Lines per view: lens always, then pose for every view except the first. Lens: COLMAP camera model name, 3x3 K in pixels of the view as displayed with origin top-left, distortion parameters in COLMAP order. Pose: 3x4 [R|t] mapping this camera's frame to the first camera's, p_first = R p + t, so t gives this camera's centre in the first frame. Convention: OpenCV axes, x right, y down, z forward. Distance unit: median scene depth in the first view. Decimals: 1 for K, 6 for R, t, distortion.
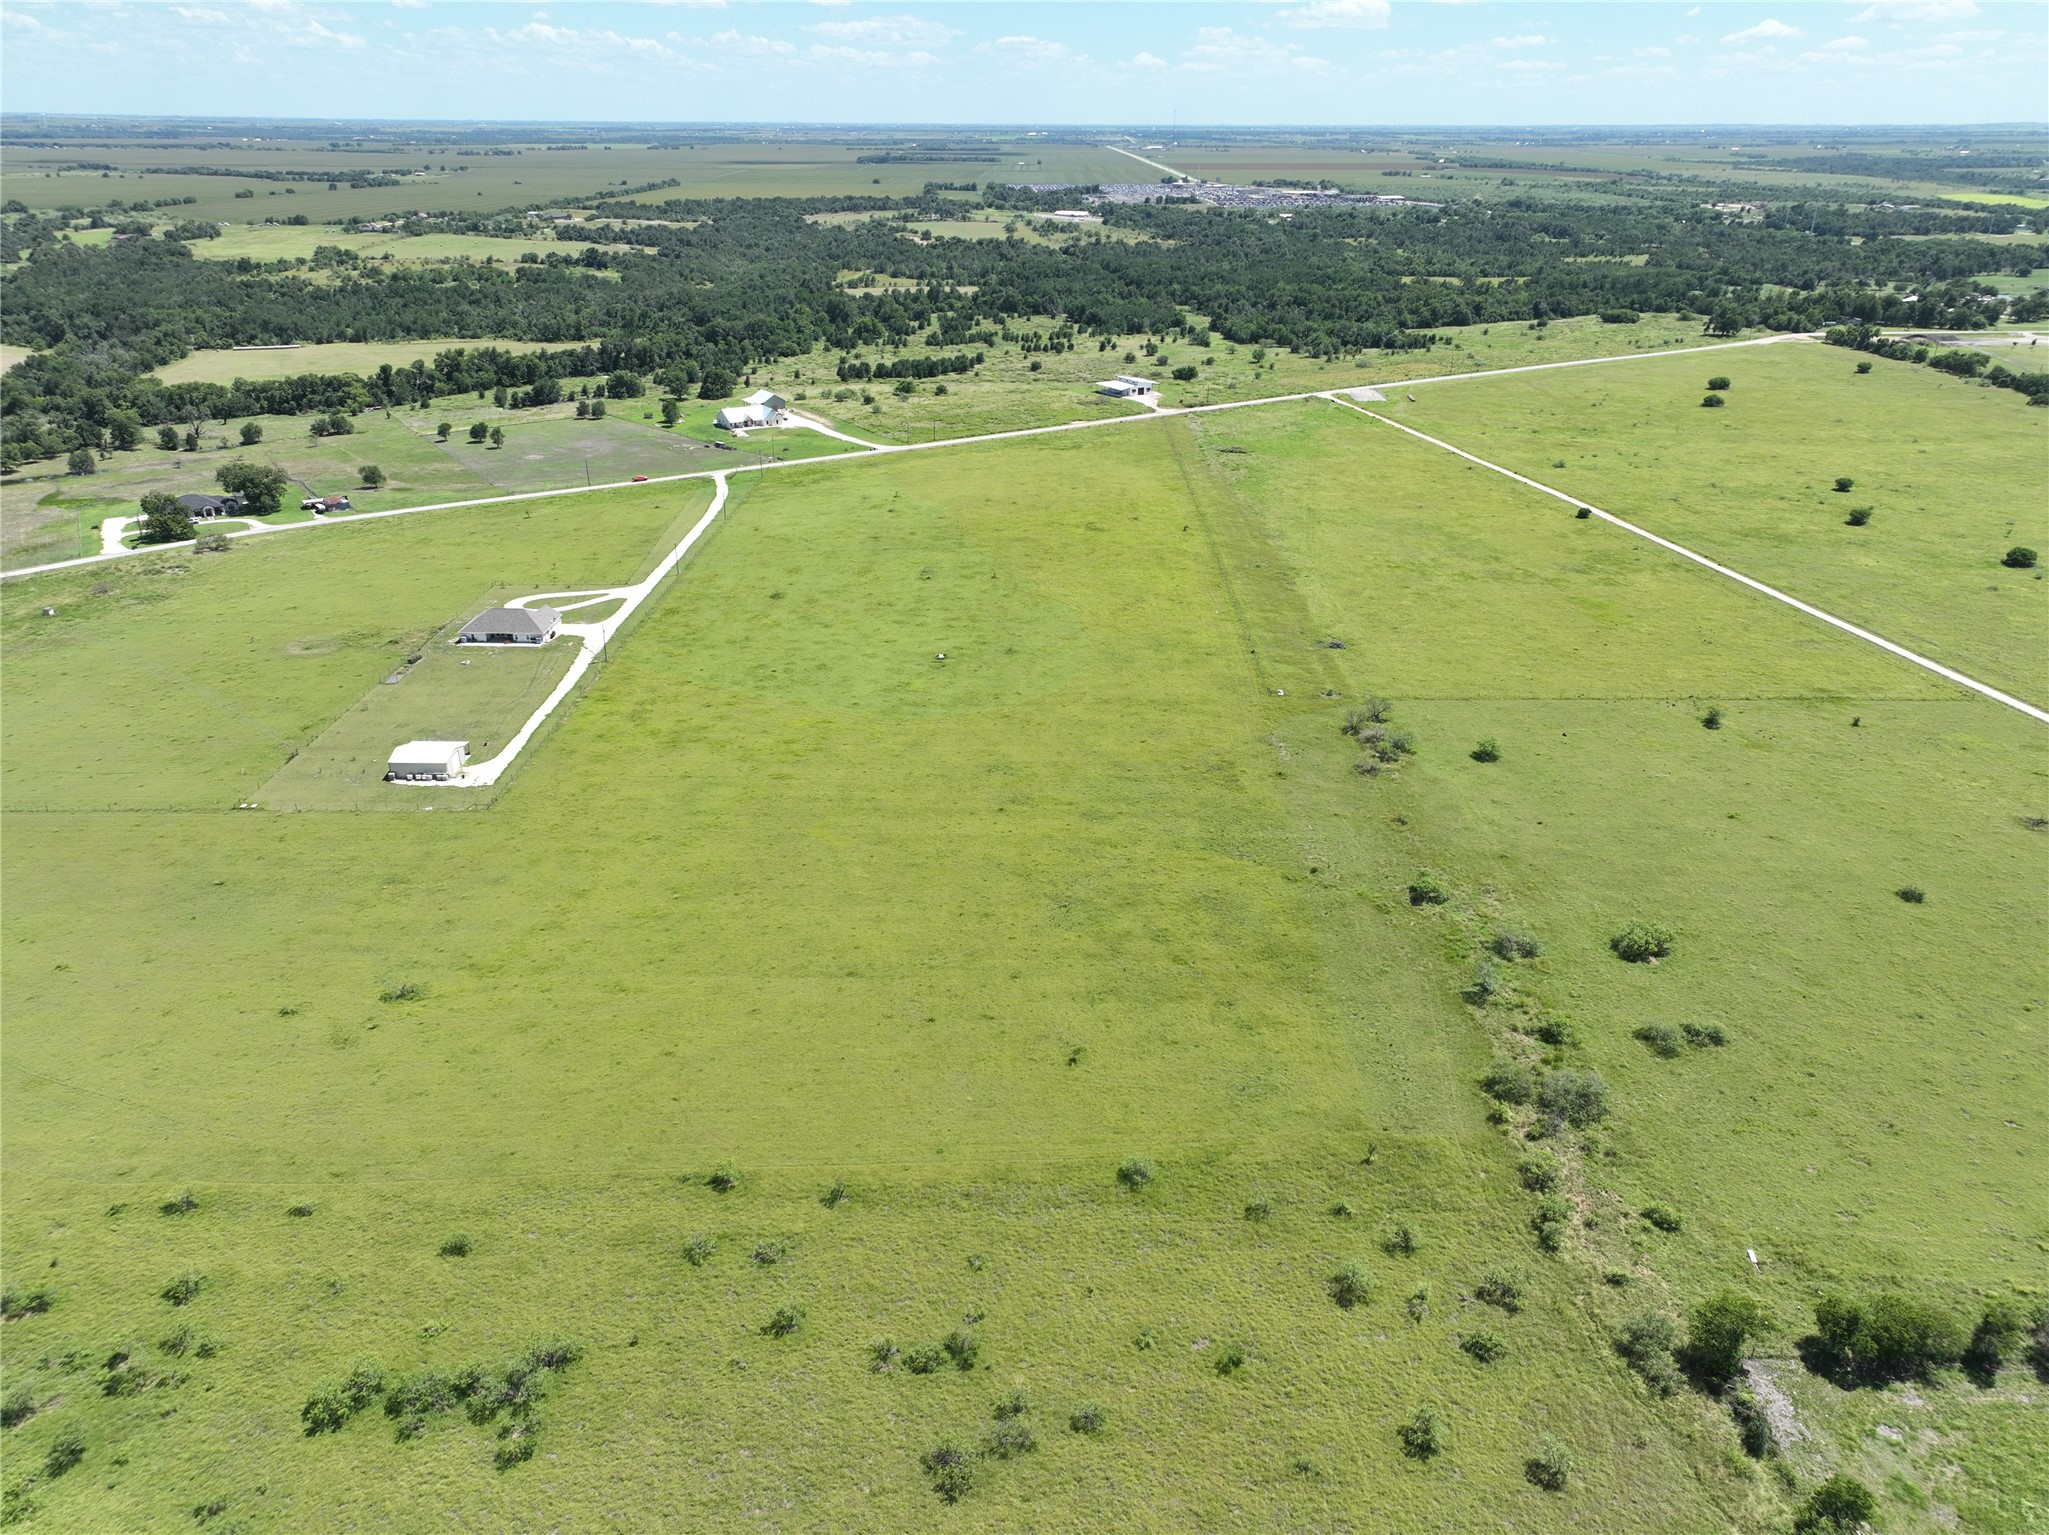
lens RADIAL K [[1442.6, 0, 1024.5], [0, 1442.6, 767.5], [0, 0, 1]] dist [-0.006214, 0.026422]
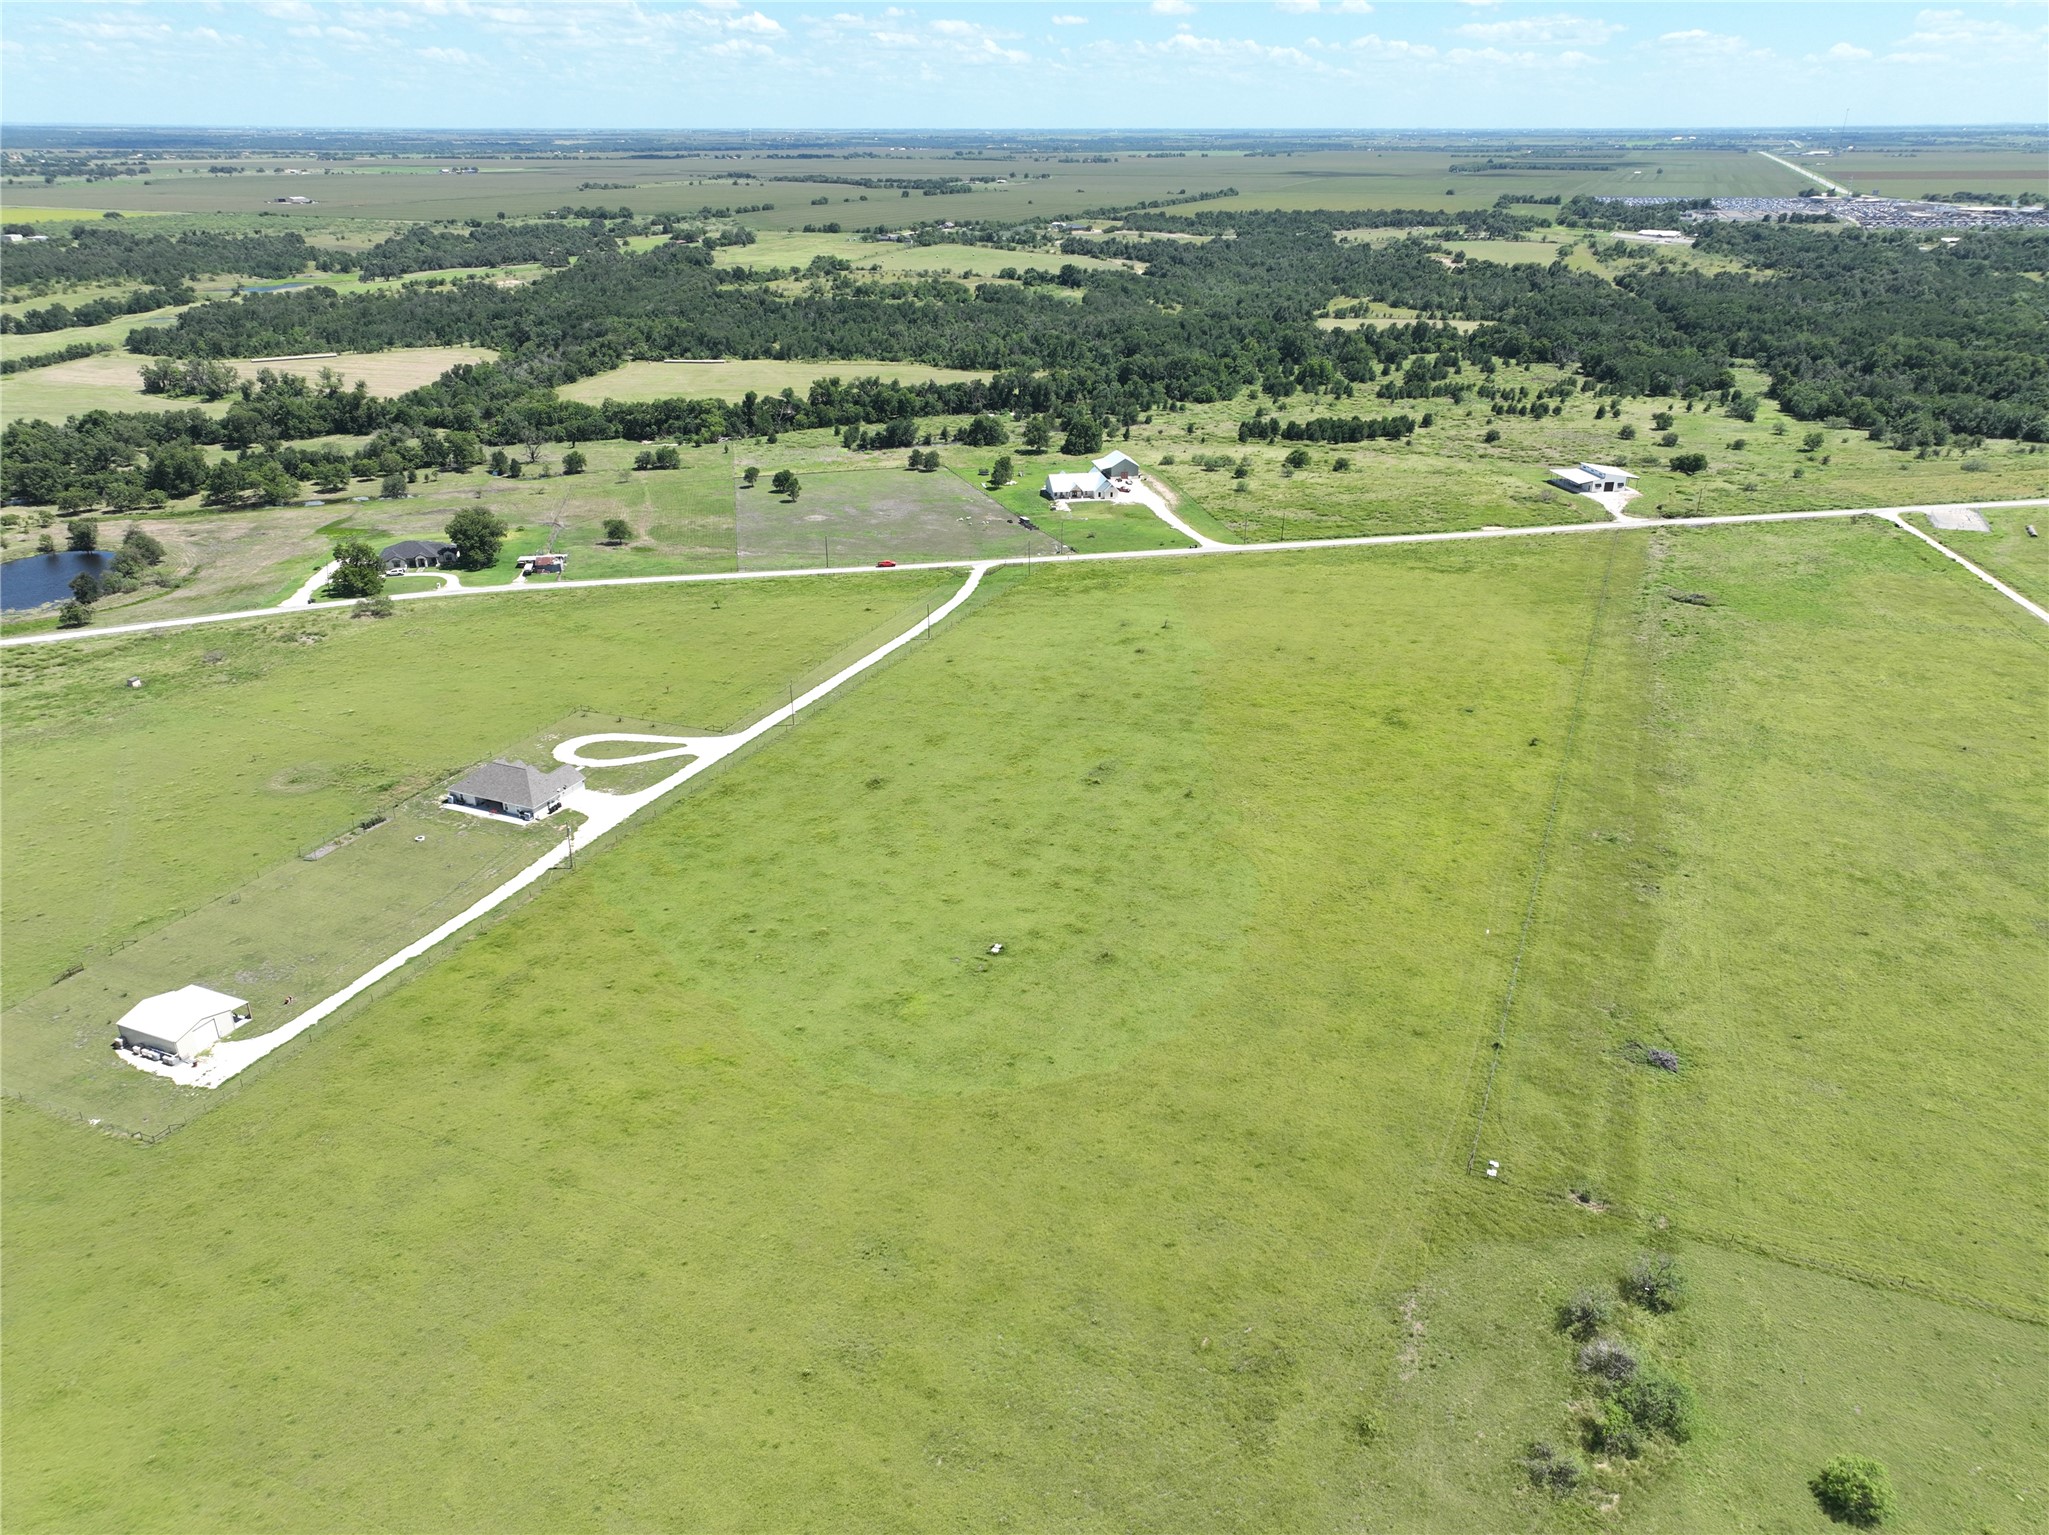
lens RADIAL K [[1442.6, 0, 1024.5], [0, 1442.6, 767.5], [0, 0, 1]] dist [-0.006214, 0.026422]
pose [[0.923170, 0.150879, -0.353542, 0.069831], [-0.152204, 0.988052, 0.024231, -0.071479], [0.352974, 0.031441, 0.935105, 0.159495]]
